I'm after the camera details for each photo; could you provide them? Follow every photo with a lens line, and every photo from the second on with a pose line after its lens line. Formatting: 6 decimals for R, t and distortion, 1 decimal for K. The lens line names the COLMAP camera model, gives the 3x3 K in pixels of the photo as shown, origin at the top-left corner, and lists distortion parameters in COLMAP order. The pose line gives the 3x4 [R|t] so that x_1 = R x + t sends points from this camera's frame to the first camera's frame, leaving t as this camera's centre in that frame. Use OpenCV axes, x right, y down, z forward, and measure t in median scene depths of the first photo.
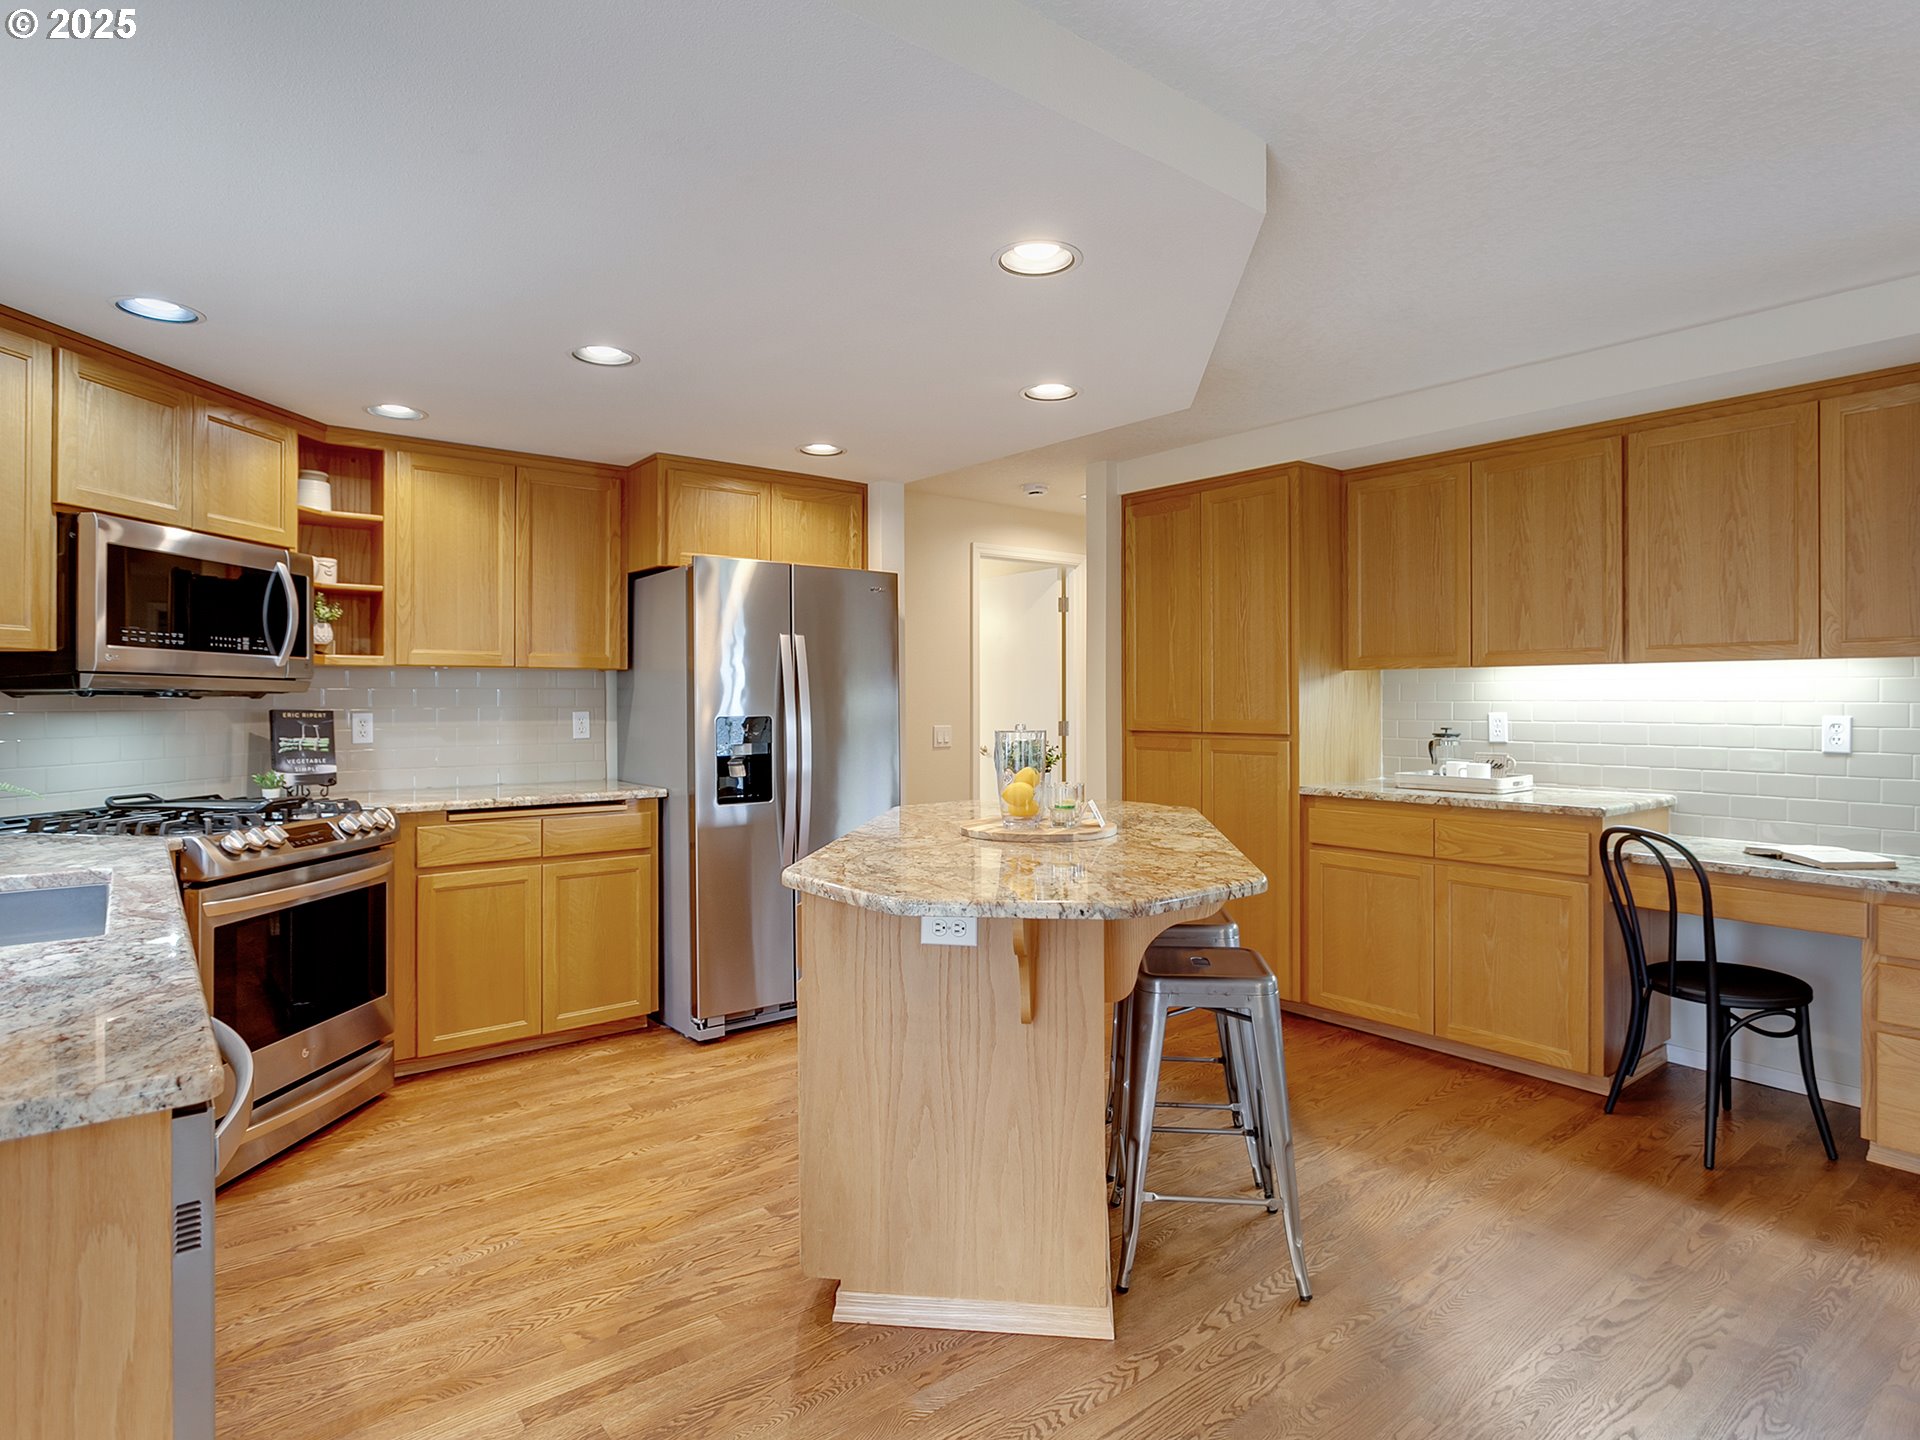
lens RADIAL K [[1041.7, 0, 959.8], [0, 1041.7, 699.4], [0, 0, 1]] dist [-0.016848, 0.006934]
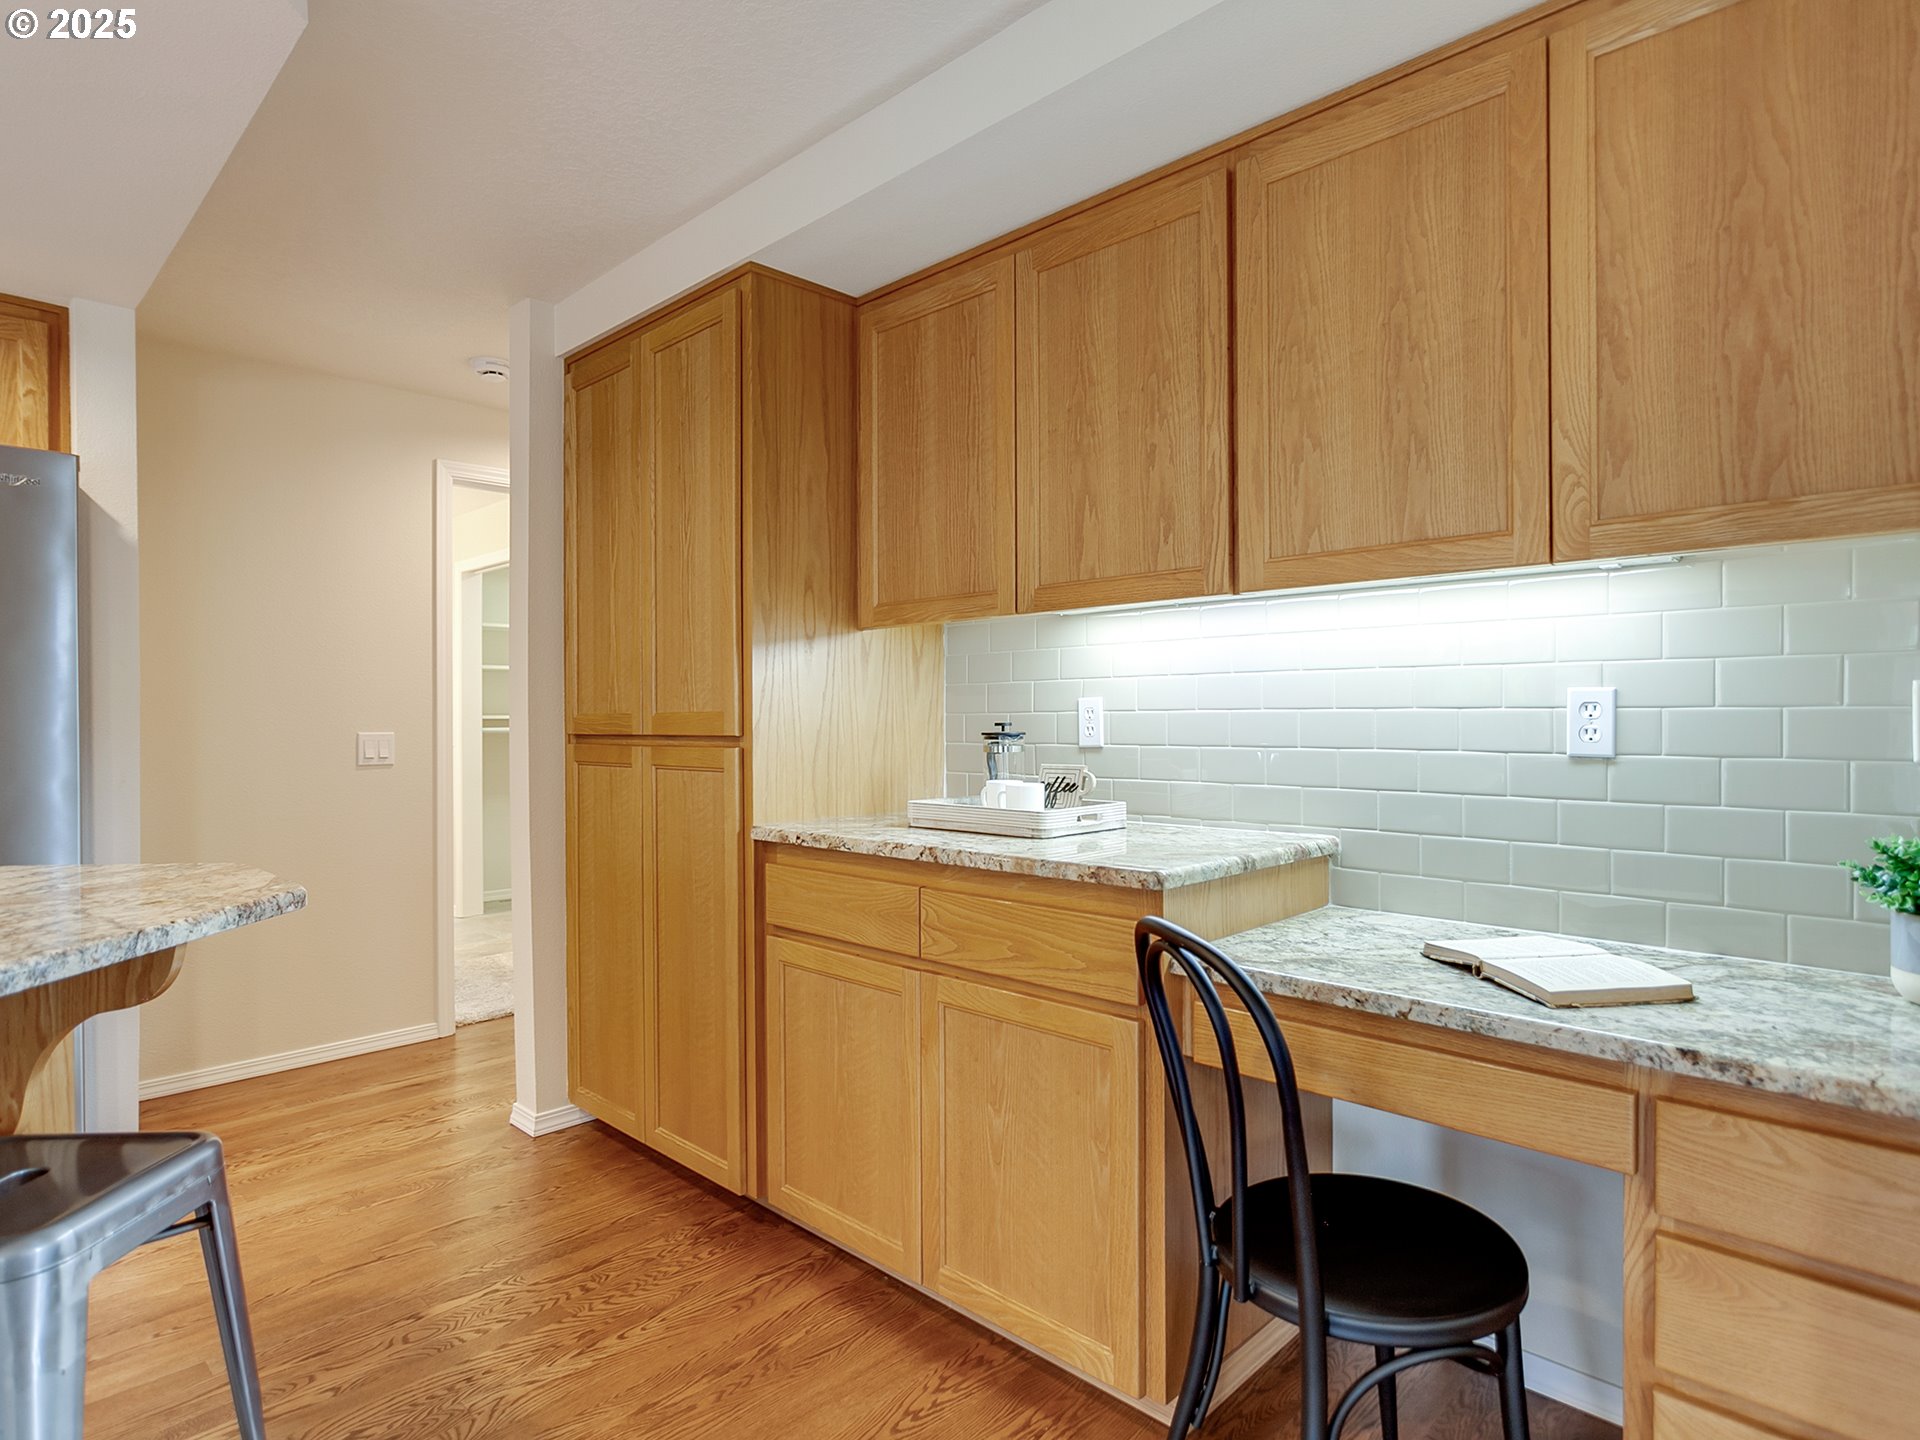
lens RADIAL K [[1041.7, 0, 977.8], [0, 1041.7, 722.5], [0, 0, 1]] dist [-0.016848, 0.006934]
pose [[0.990893, -0.003105, 0.134619, 0.435964], [0.002912, 0.999994, 0.001629, 0.030246], [-0.134623, -0.001223, 0.990896, 0.482514]]
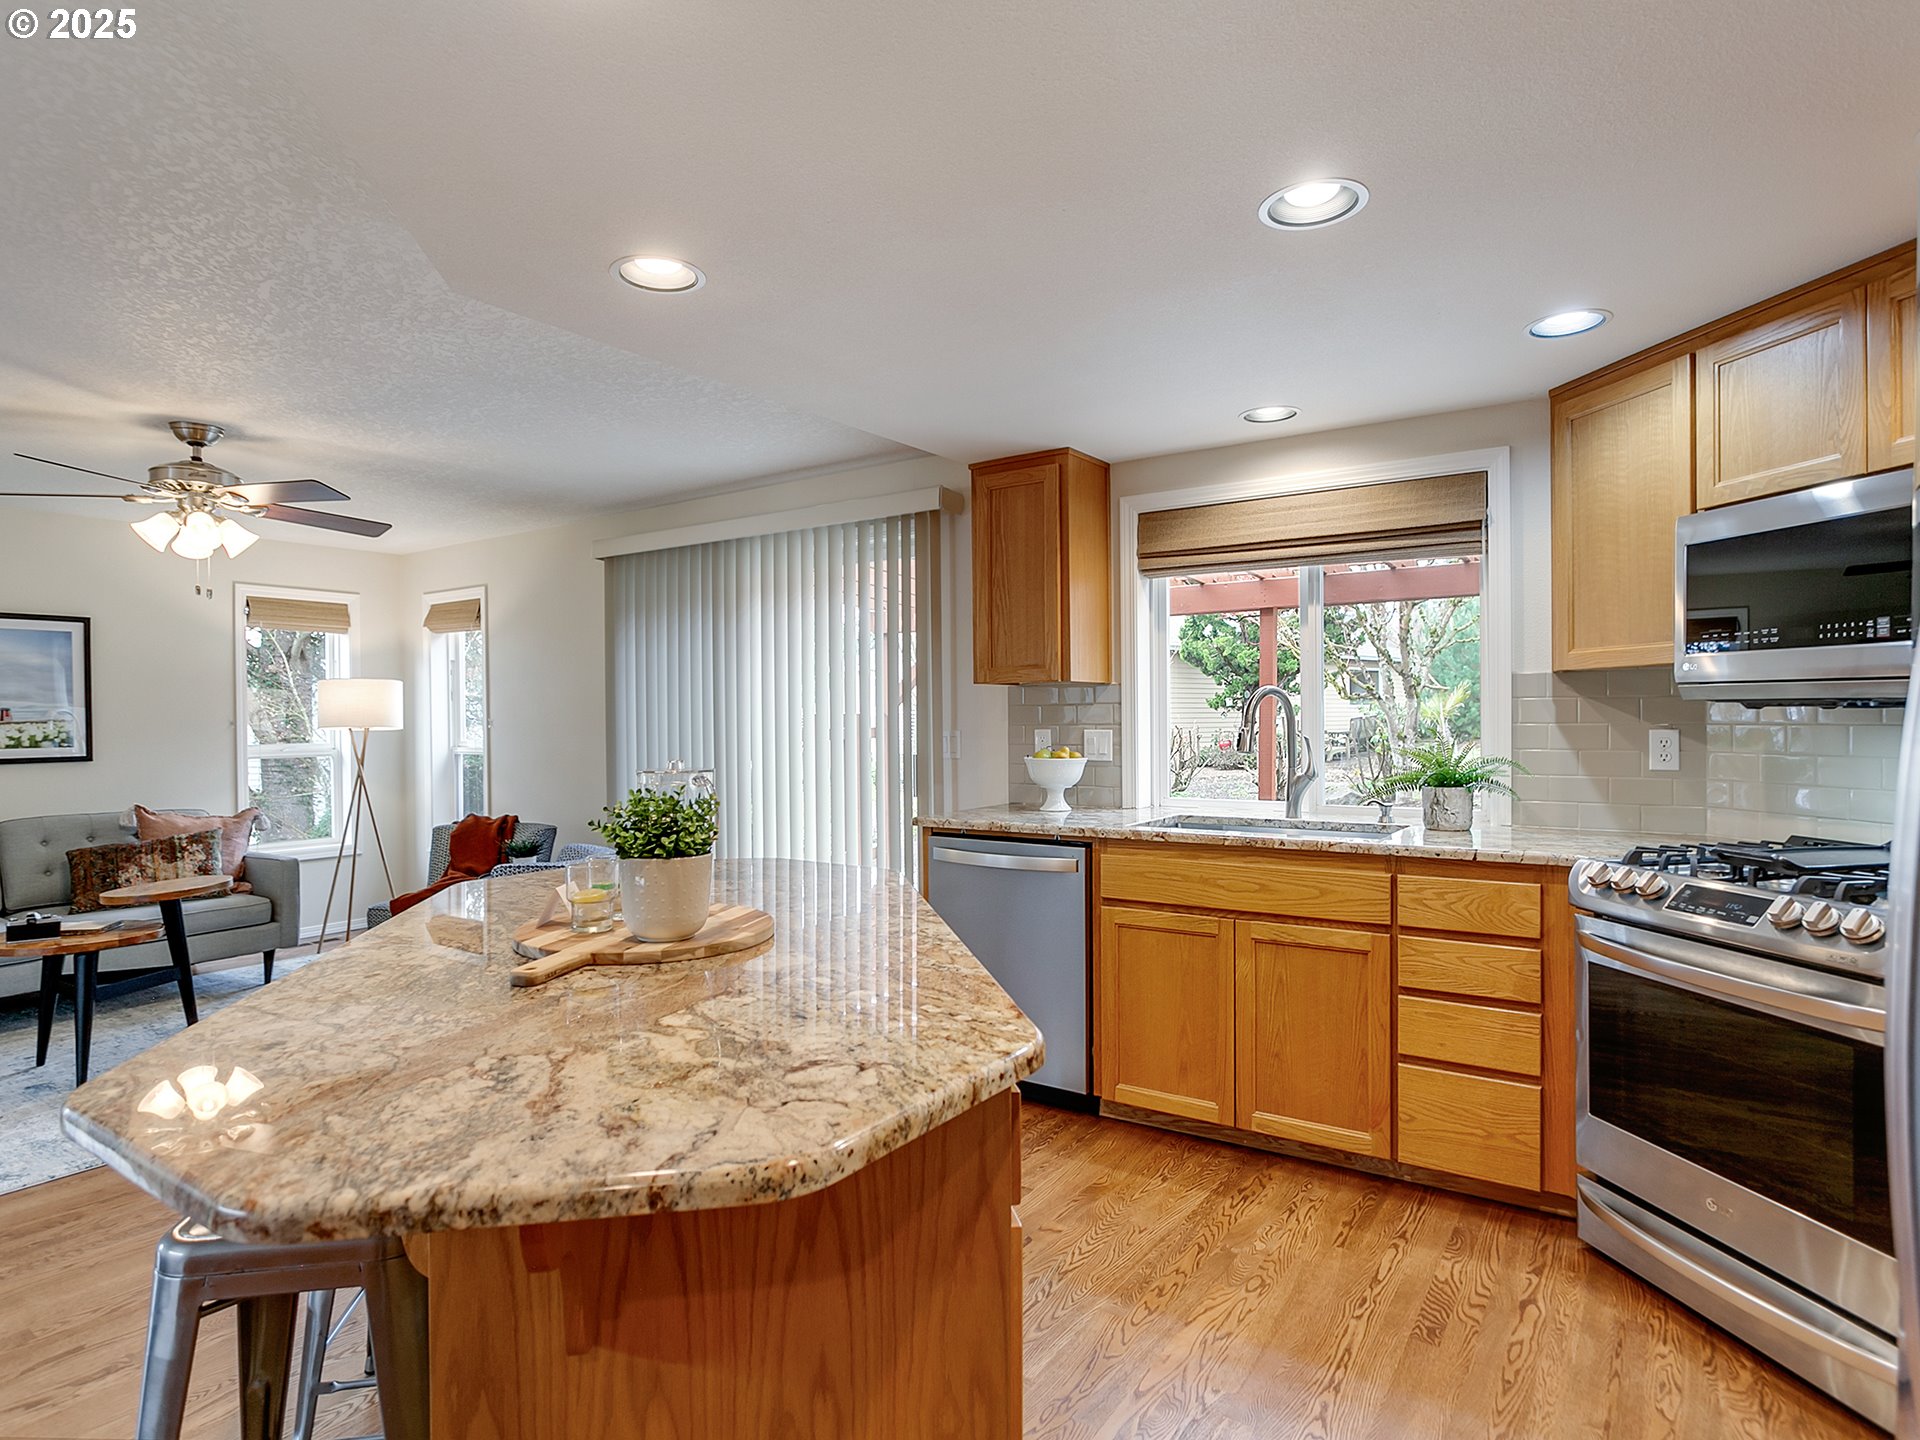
lens RADIAL K [[1041.7, 0, 961.9], [0, 1041.7, 719.8], [0, 0, 1]] dist [-0.016848, 0.006934]
pose [[-0.953309, 0.007532, -0.301902, 0.064069], [0.006529, 0.999969, 0.004329, -0.000842], [0.301926, 0.002156, -0.953329, 1.282572]]
